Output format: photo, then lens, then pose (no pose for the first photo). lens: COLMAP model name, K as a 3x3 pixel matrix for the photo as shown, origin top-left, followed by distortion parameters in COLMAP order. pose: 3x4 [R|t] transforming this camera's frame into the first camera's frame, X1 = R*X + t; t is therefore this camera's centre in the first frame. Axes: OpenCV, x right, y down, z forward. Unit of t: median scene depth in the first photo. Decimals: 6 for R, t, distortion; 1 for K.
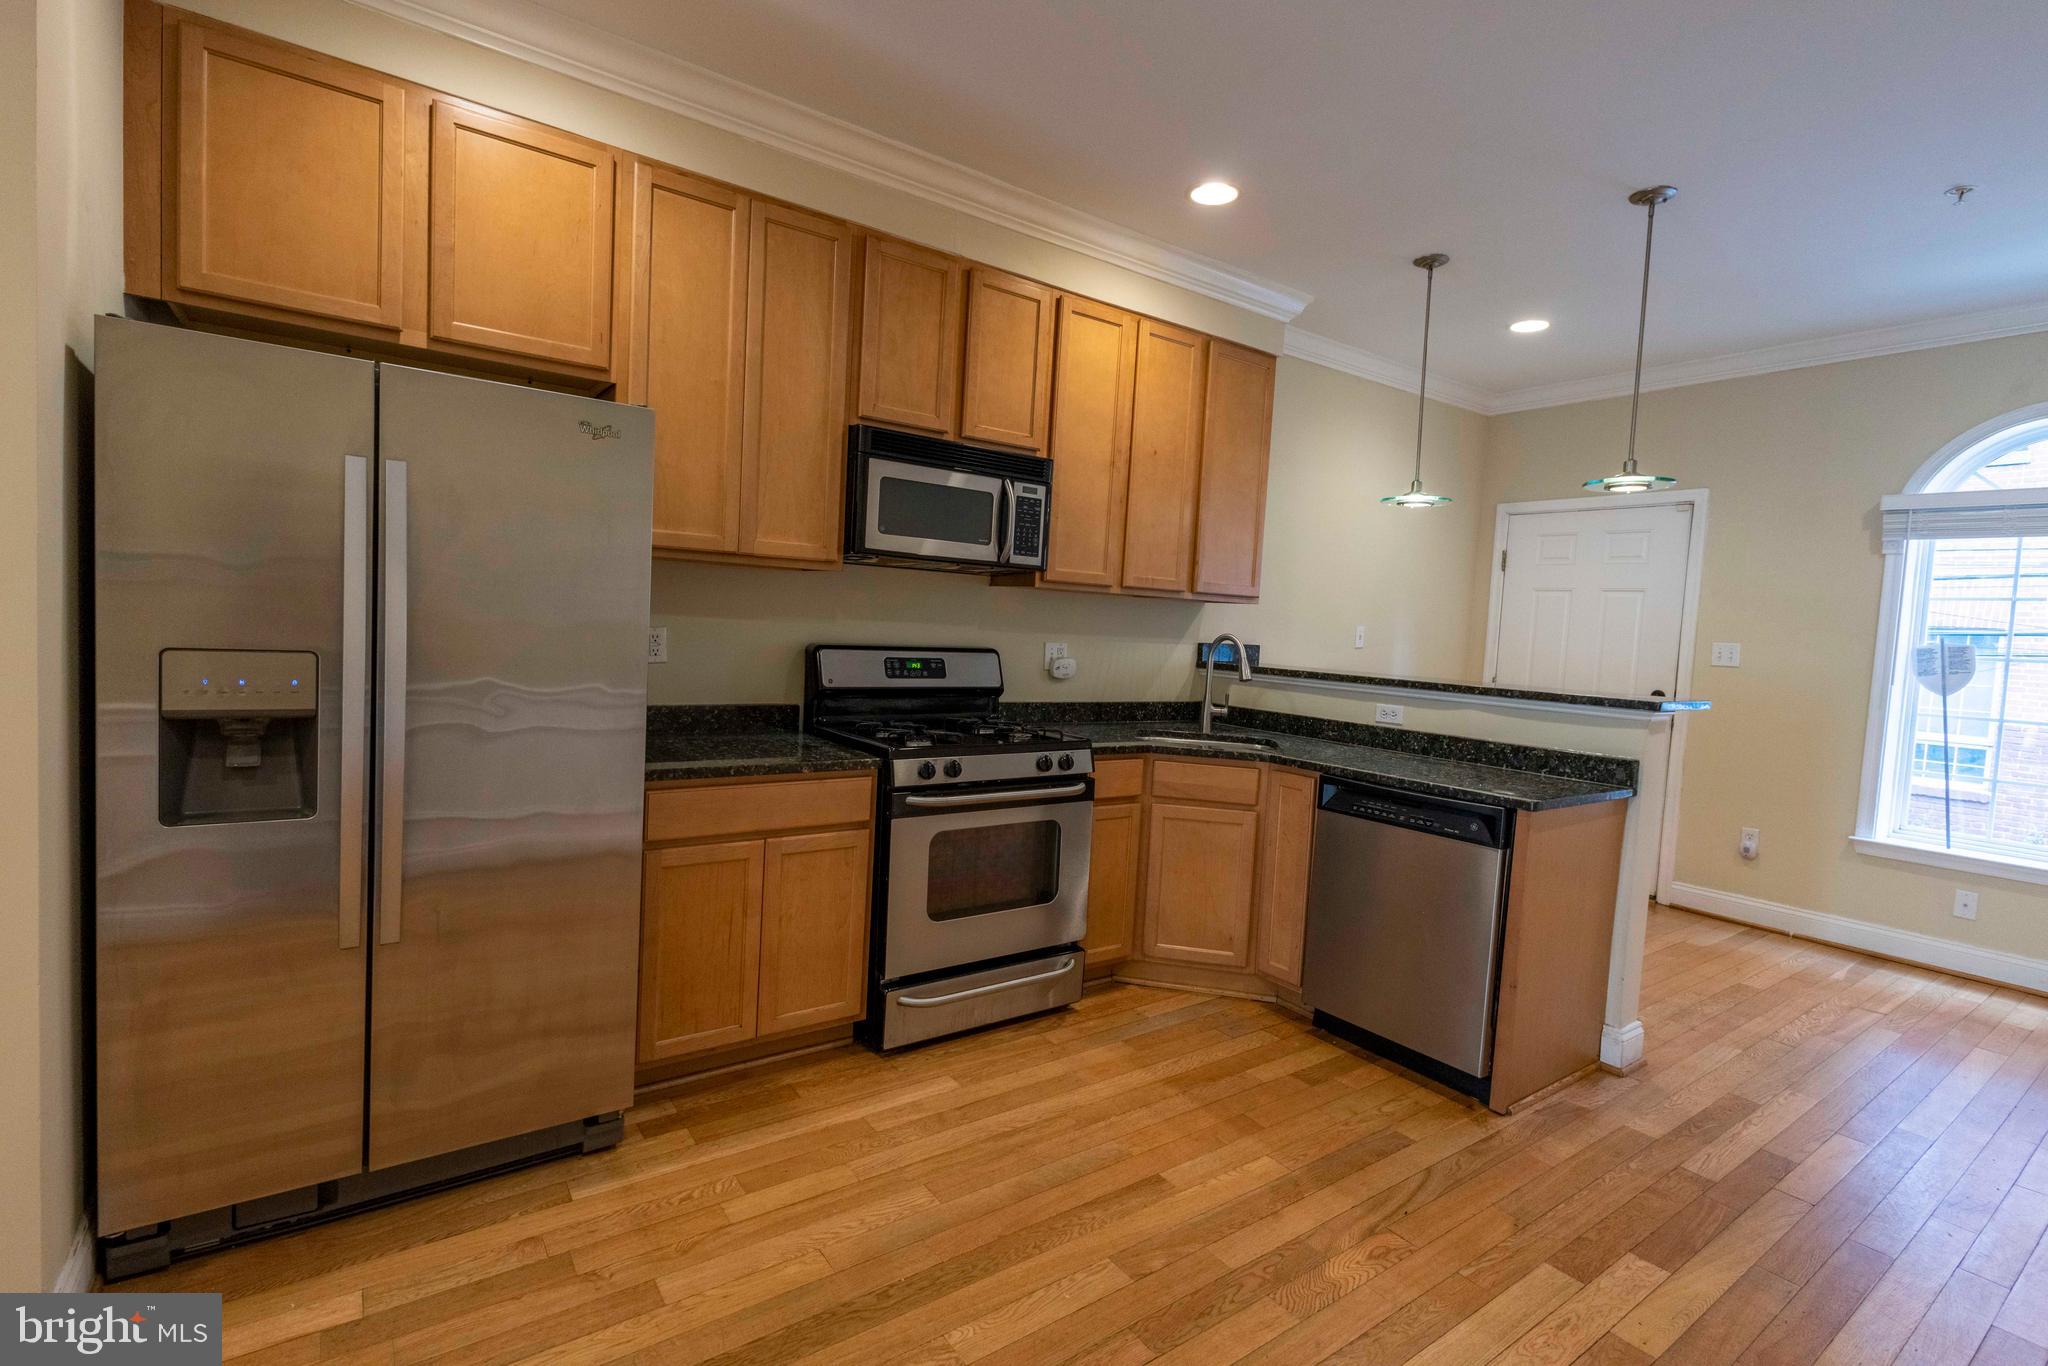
lens RADIAL K [[944.1, 0, 1017.8], [0, 944.1, 677.6], [0, 0, 1]] dist [0.008278, -0.003762]
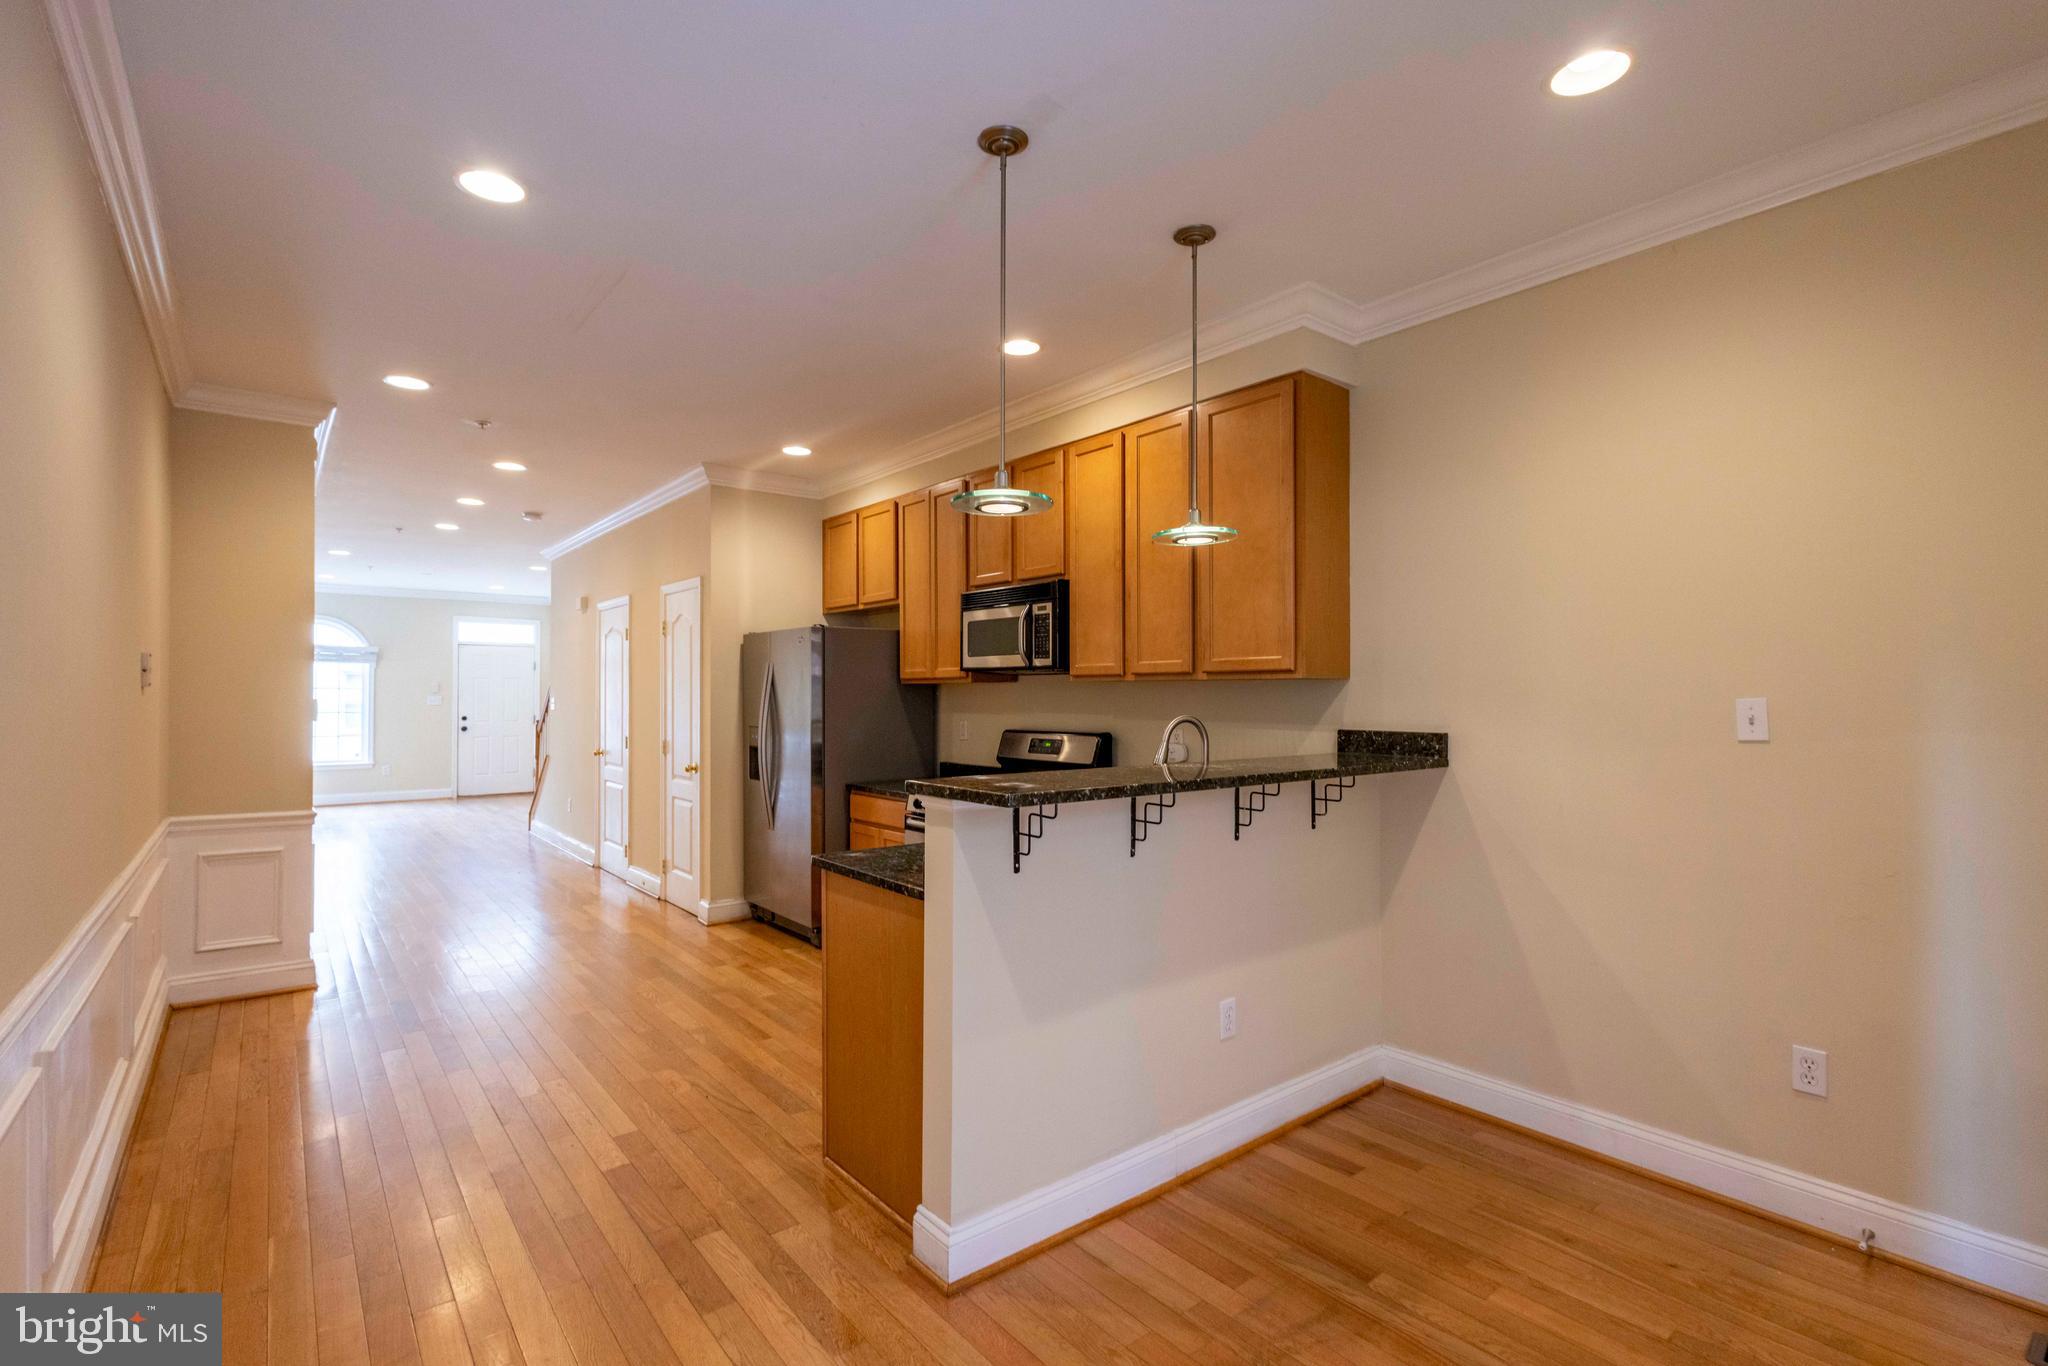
lens RADIAL K [[944.1, 0, 1012.4], [0, 944.1, 685.0], [0, 0, 1]] dist [0.008278, -0.003762]
pose [[0.048012, -0.060057, -0.997040, 1.486078], [-0.060021, 0.996213, -0.062898, -0.011401], [0.997042, 0.062863, 0.044226, 1.043319]]
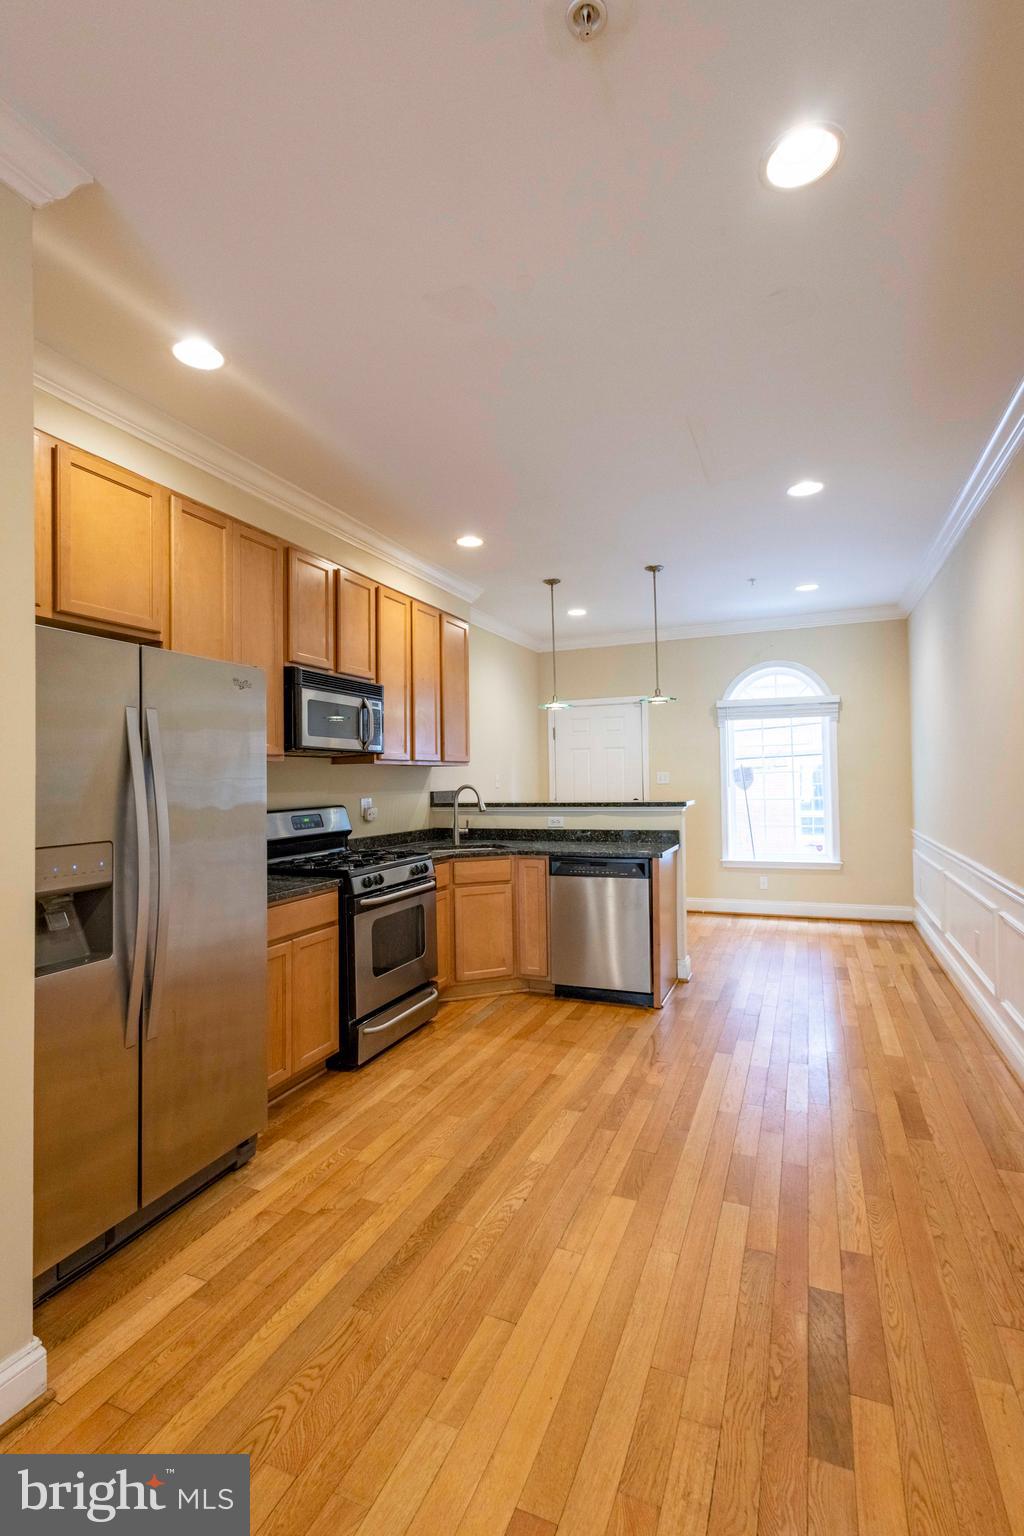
lens RADIAL K [[708.1, 0, 521.3], [0, 708.1, 765.1], [0, 0, 1]] dist [0.008278, -0.003762]
pose [[0.840857, -0.055446, 0.538410, -0.497931], [0.092558, 0.994817, -0.042104, -0.024523], [-0.533285, 0.085237, 0.841630, -0.164269]]
